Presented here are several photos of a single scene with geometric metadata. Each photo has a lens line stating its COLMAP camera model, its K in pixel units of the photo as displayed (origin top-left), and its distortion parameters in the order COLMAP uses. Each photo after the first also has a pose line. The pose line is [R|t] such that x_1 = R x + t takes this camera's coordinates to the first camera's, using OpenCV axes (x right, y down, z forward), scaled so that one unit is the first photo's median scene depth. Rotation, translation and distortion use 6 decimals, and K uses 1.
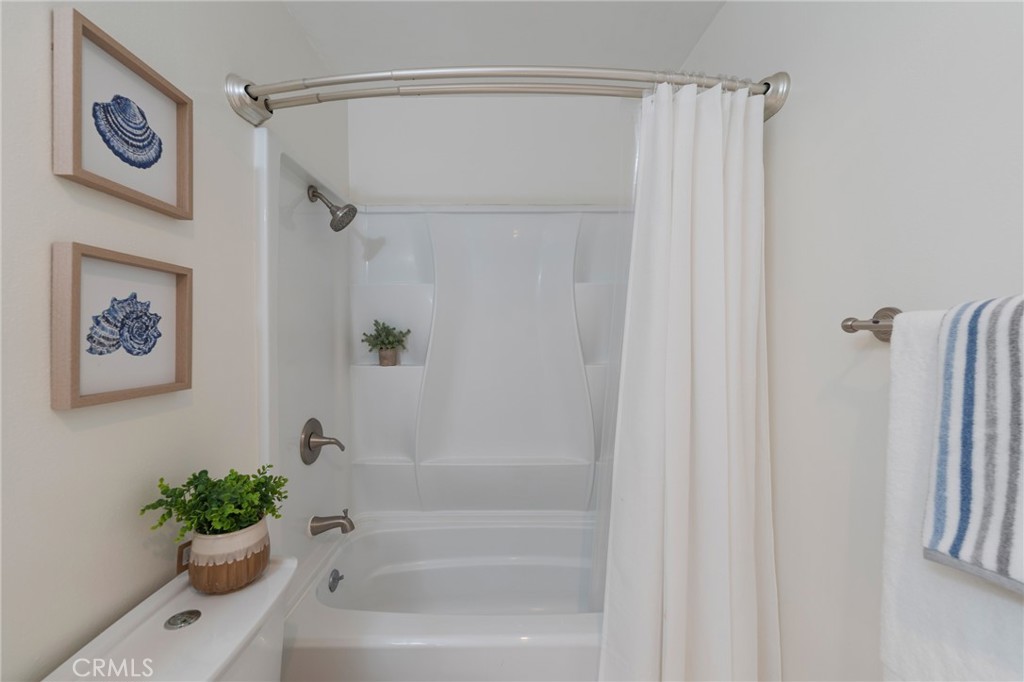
lens RADIAL K [[416.7, 0, 495.7], [0, 416.7, 335.2], [0, 0, 1]] dist [-0.003139, -0.000414]
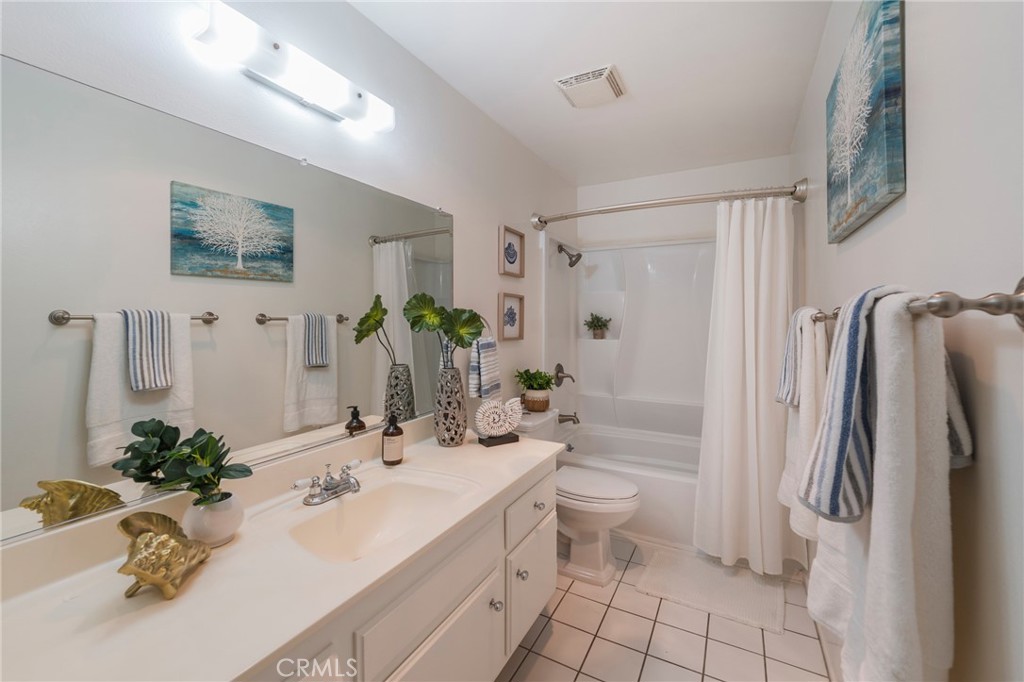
lens RADIAL K [[416.7, 0, 509.4], [0, 416.7, 333.0], [0, 0, 1]] dist [-0.003139, -0.000414]
pose [[0.883684, 0.013192, -0.467897, 0.274715], [-0.004592, 0.999799, 0.019515, 0.018705], [0.468061, -0.015097, 0.883567, -0.861292]]
